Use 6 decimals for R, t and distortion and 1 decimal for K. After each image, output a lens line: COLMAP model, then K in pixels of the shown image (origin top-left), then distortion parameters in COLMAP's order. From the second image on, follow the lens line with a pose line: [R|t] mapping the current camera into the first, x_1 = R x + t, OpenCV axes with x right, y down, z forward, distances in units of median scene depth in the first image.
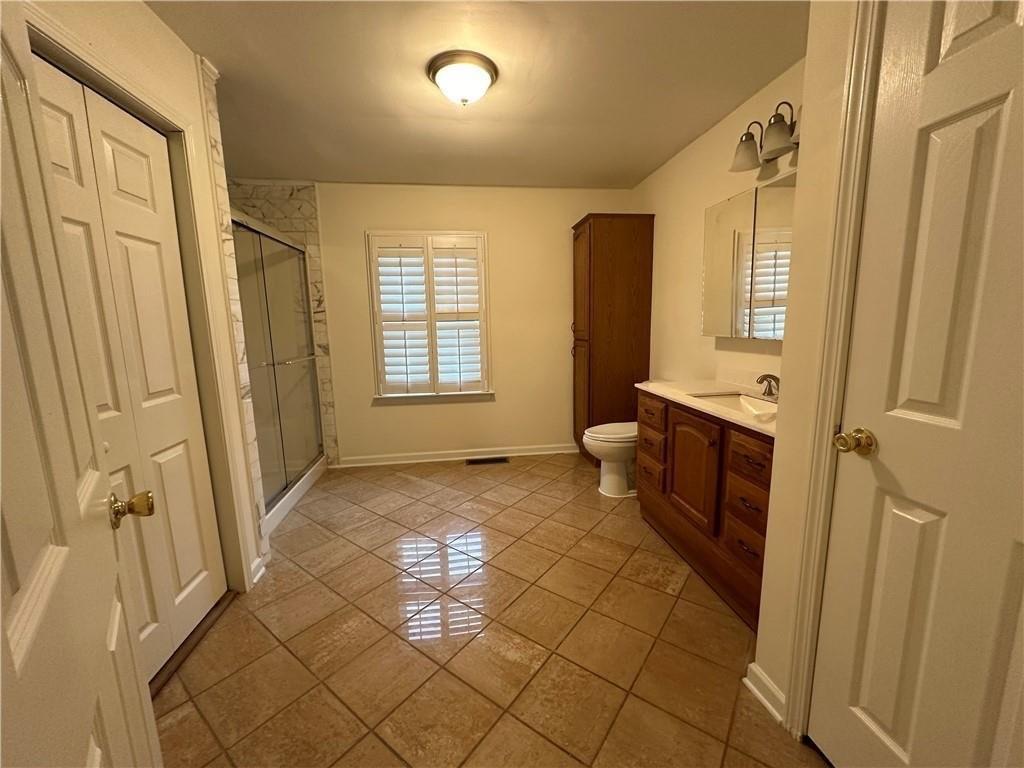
lens RADIAL K [[406.9, 0, 511.7], [0, 406.9, 382.9], [0, 0, 1]] dist [0.000745, 0.000054]
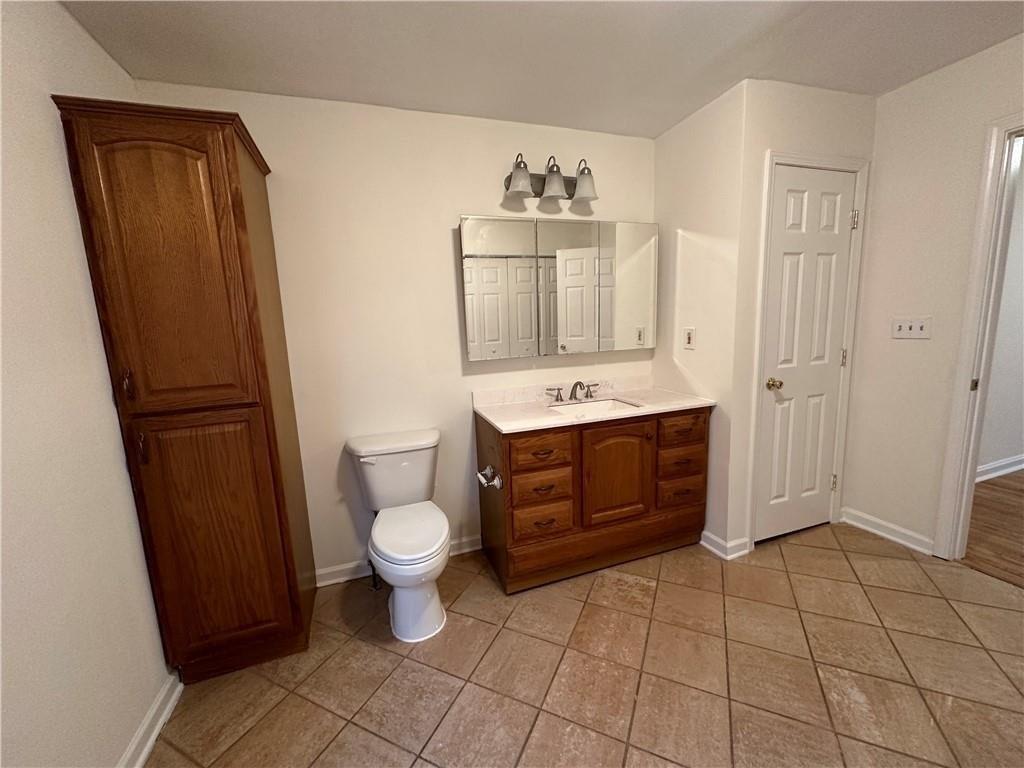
lens RADIAL K [[406.9, 0, 511.7], [0, 406.9, 382.9], [0, 0, 1]] dist [0.000745, 0.000054]
pose [[-0.194474, -0.119840, 0.973560, -0.512691], [0.196904, 0.967537, 0.158431, -0.244914], [-0.960942, 0.222508, -0.164564, 1.365241]]
